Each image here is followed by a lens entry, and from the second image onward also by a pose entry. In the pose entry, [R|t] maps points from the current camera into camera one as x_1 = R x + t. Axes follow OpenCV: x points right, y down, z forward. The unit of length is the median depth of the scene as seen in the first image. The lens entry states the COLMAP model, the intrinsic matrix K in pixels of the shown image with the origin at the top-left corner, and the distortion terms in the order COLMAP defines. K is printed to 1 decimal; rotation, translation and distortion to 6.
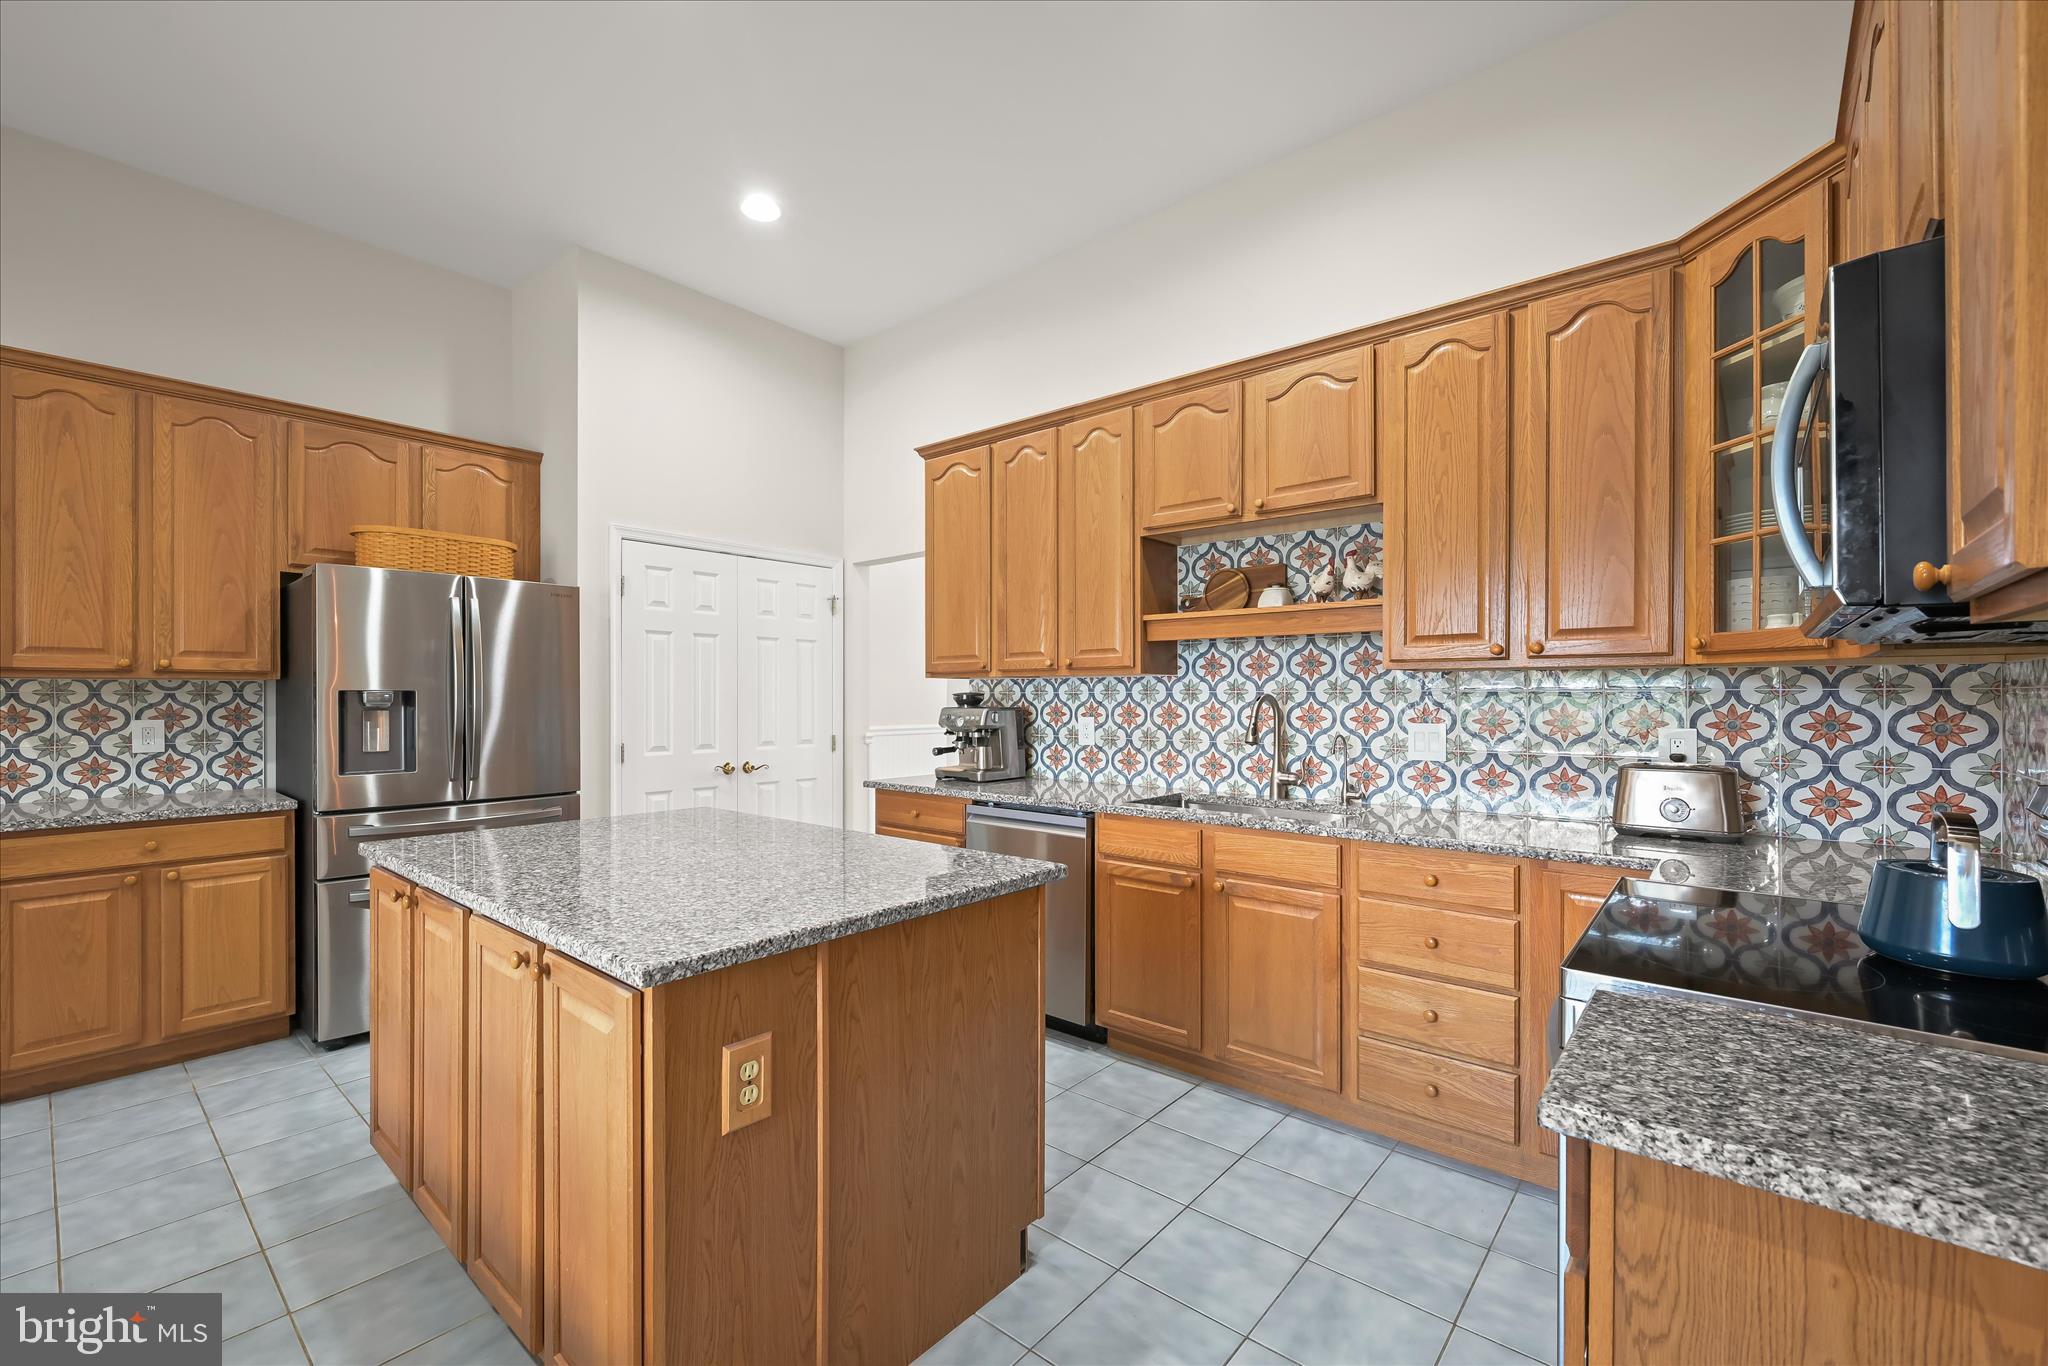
lens RADIAL K [[832.2, 0, 1037.6], [0, 832.2, 701.5], [0, 0, 1]] dist [-0.000853, -0.000720]
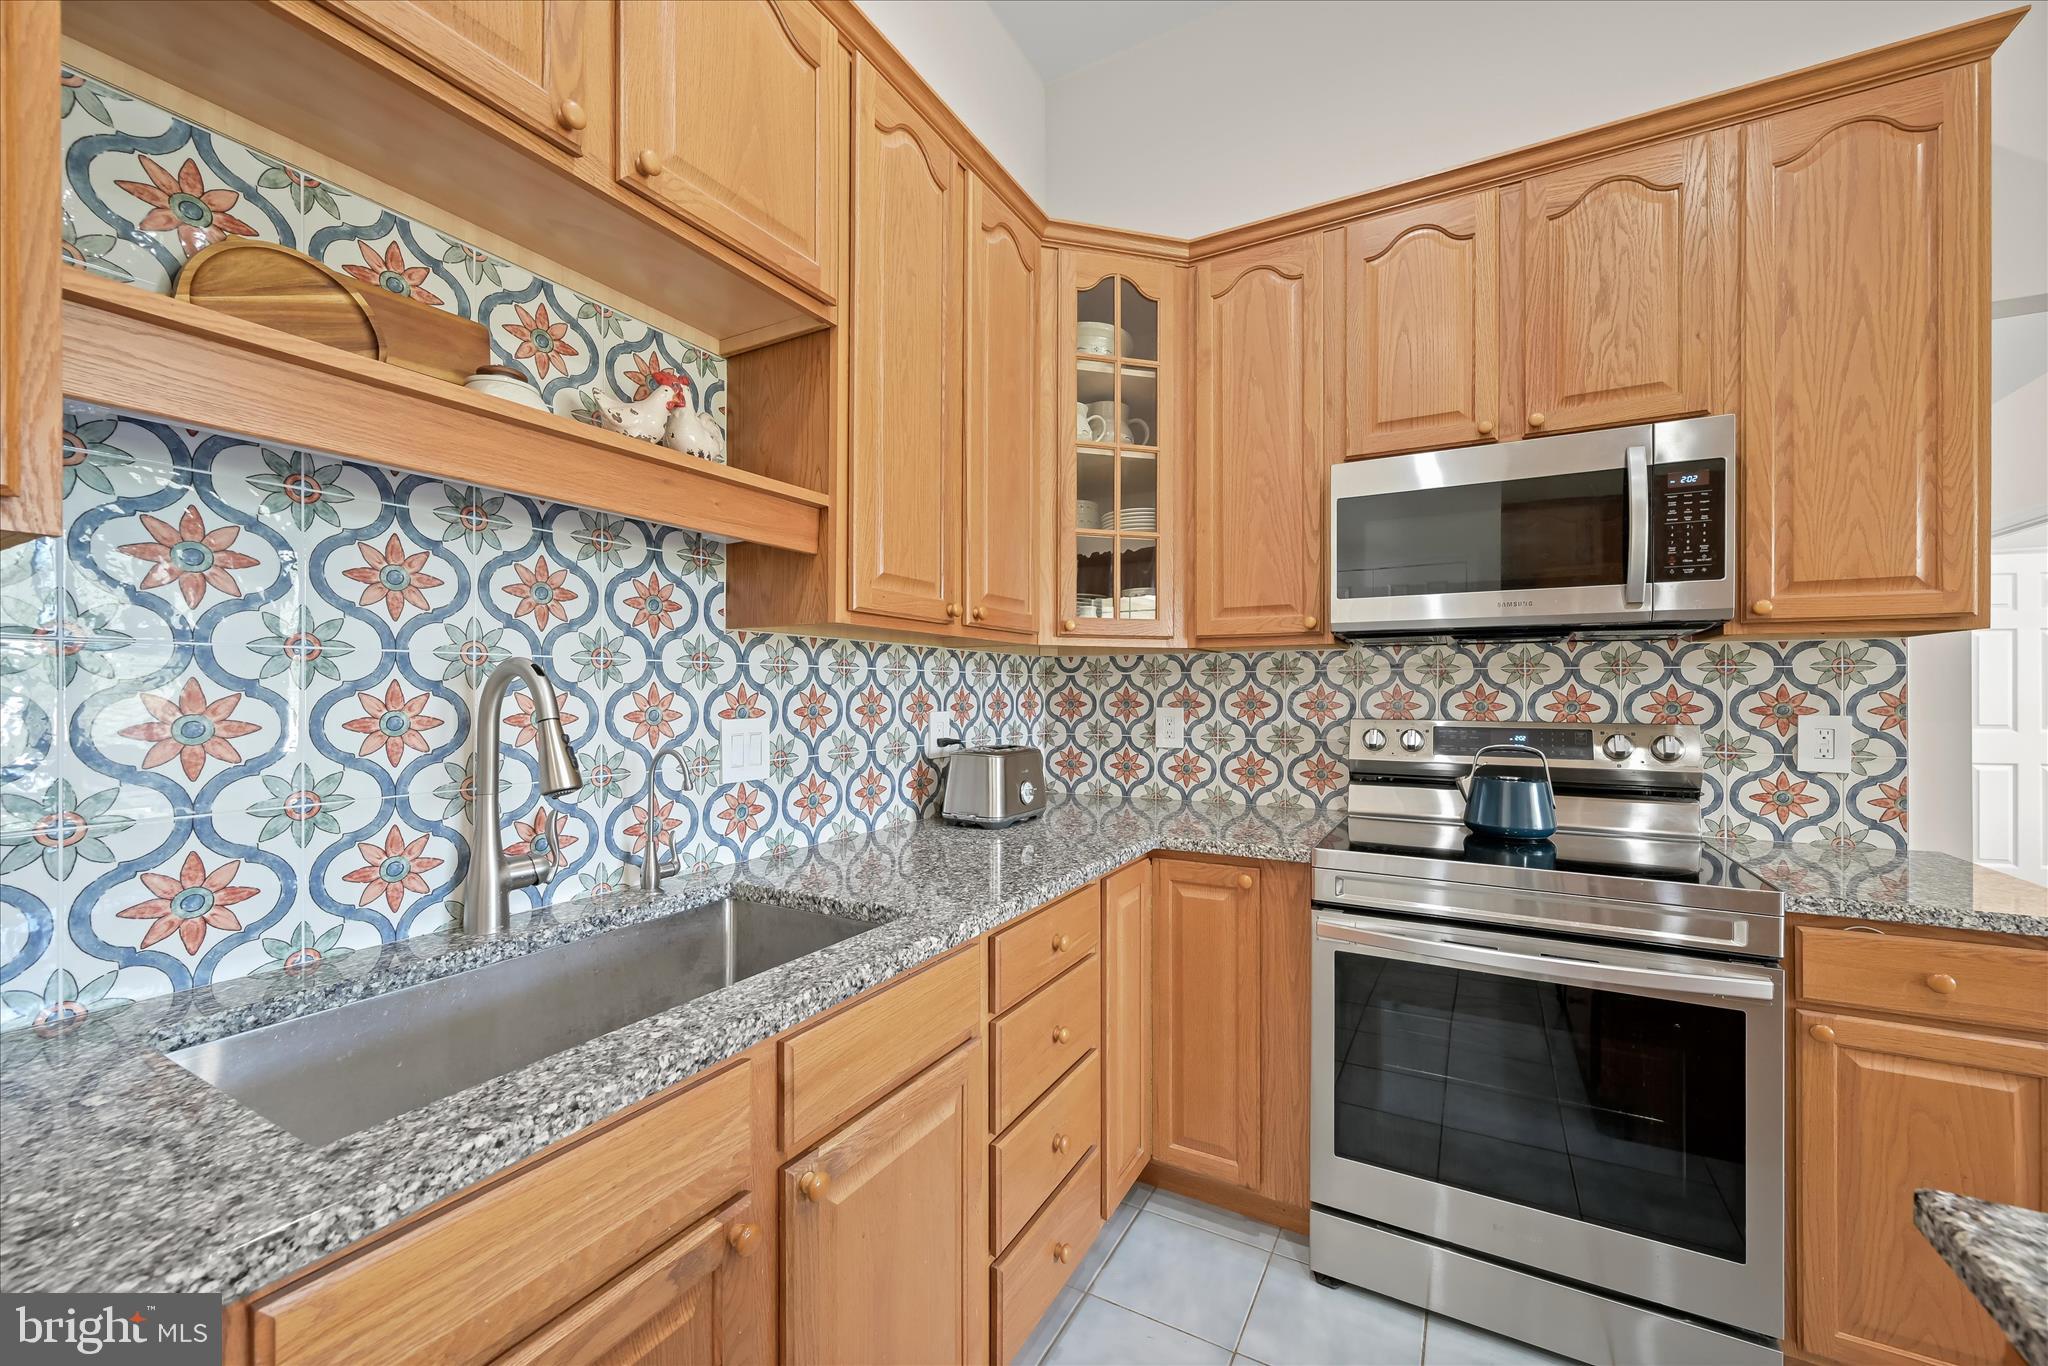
lens RADIAL K [[813.9, 0, 1021.1], [0, 813.9, 688.8], [0, 0, 1]] dist [-0.000031, -0.000279]
pose [[-0.178982, -0.000343, 0.983852, -0.135834], [0.001015, 0.999999, 0.000534, 0.004739], [-0.983852, 0.001094, -0.178981, 0.887661]]
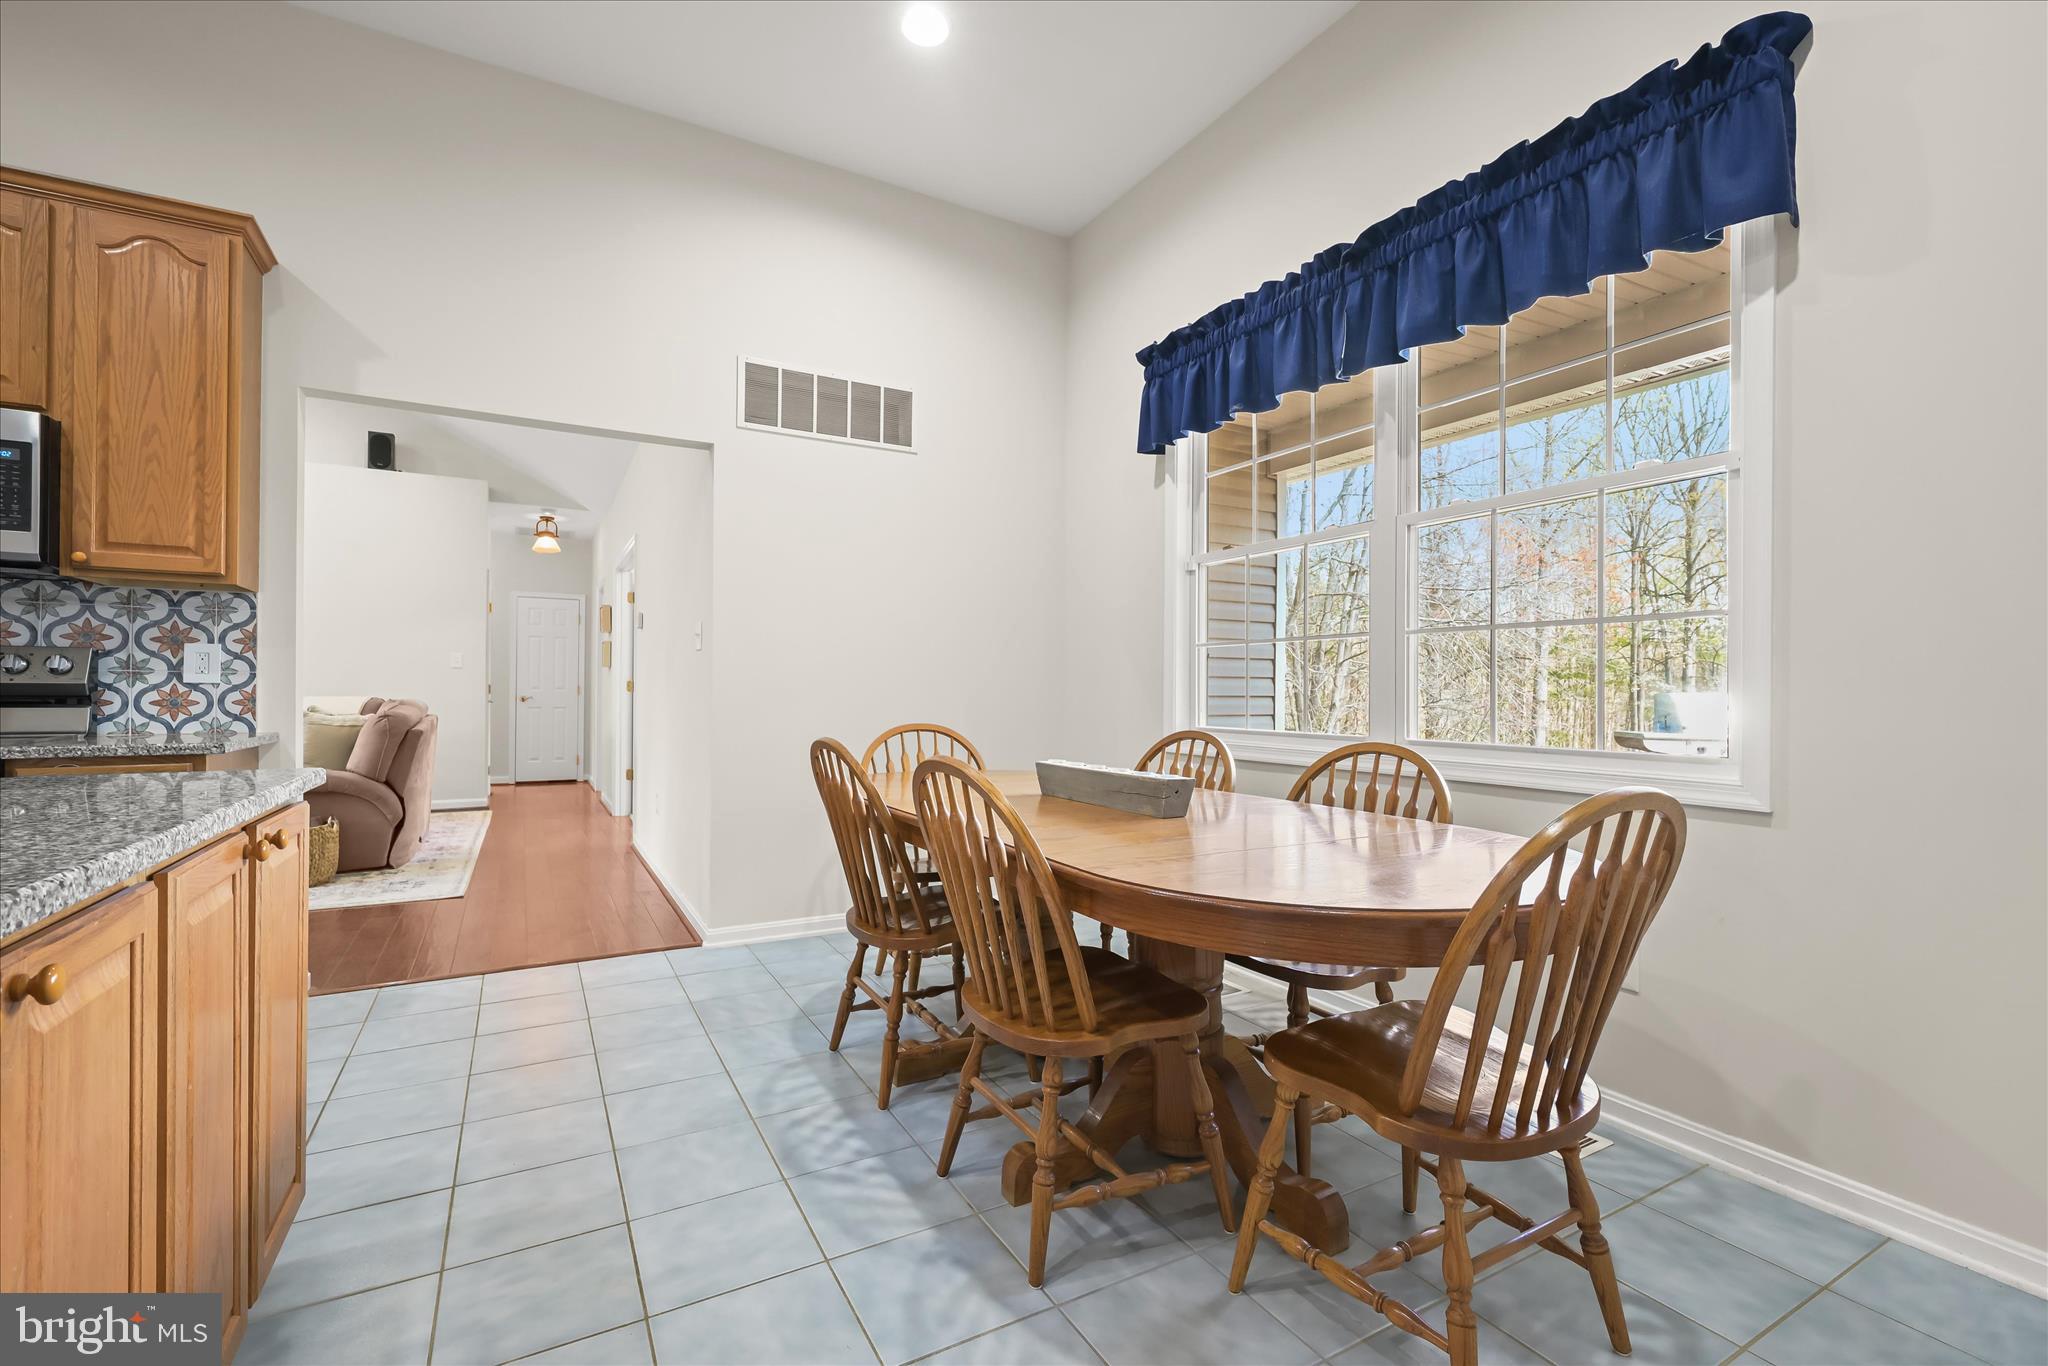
lens RADIAL K [[886.4, 0, 1029.1], [0, 886.4, 688.1], [0, 0, 1]] dist [0.001938, 0.000630]
pose [[-0.934307, -0.008487, 0.356368, -0.834355], [-0.009244, 0.999957, -0.000422, 0.067488], [-0.356349, -0.003689, -0.934346, 0.758631]]
